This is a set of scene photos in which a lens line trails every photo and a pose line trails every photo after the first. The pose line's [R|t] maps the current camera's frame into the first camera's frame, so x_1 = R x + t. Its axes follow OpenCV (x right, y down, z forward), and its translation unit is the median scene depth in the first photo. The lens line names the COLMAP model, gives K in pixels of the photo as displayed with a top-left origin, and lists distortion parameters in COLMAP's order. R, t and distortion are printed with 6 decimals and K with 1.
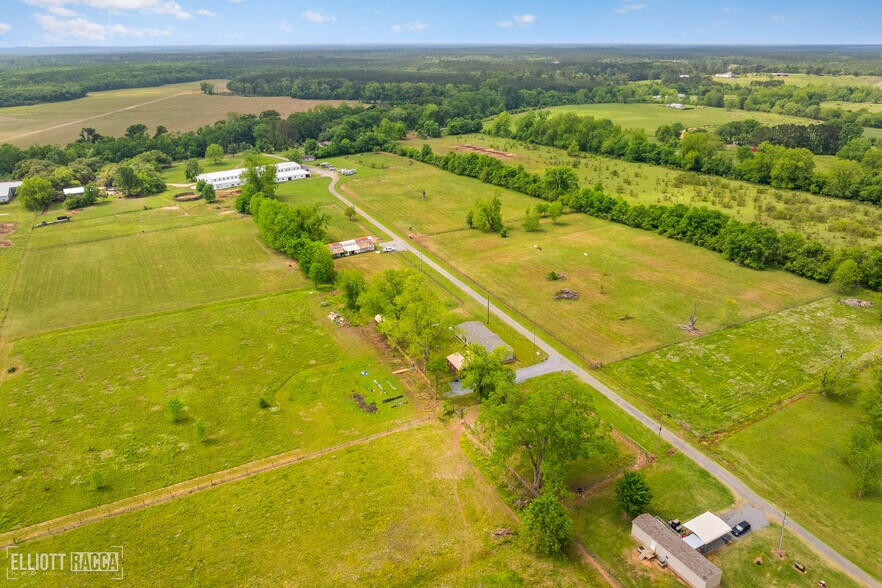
lens RADIAL K [[622.6, 0, 442.9], [0, 622.6, 294.8], [0, 0, 1]] dist [-0.037224, -0.002088]
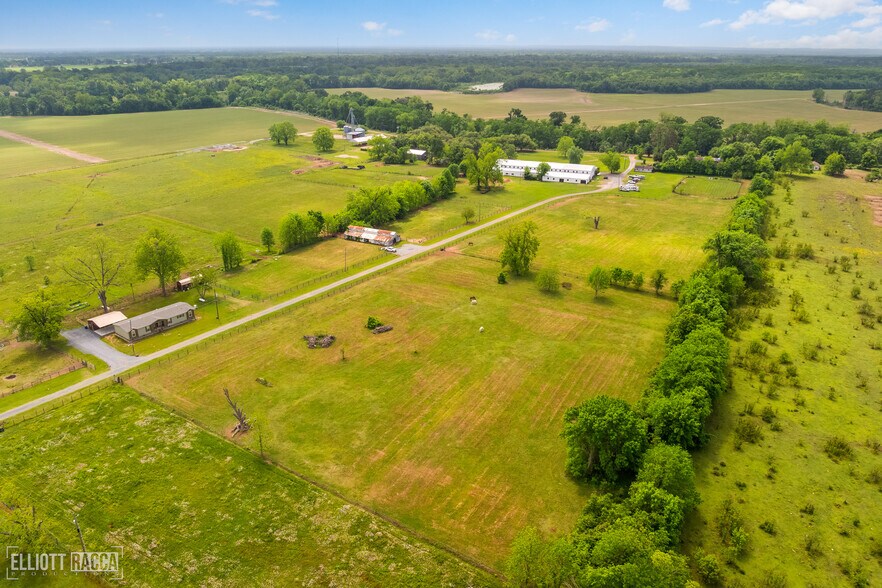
lens RADIAL K [[622.6, 0, 442.9], [0, 622.6, 294.8], [0, 0, 1]] dist [-0.037224, -0.002088]
pose [[0.467602, 0.337001, -0.817177, 0.647116], [-0.338890, 0.922179, 0.186385, -0.183342], [0.816396, 0.189779, 0.545419, 0.482950]]
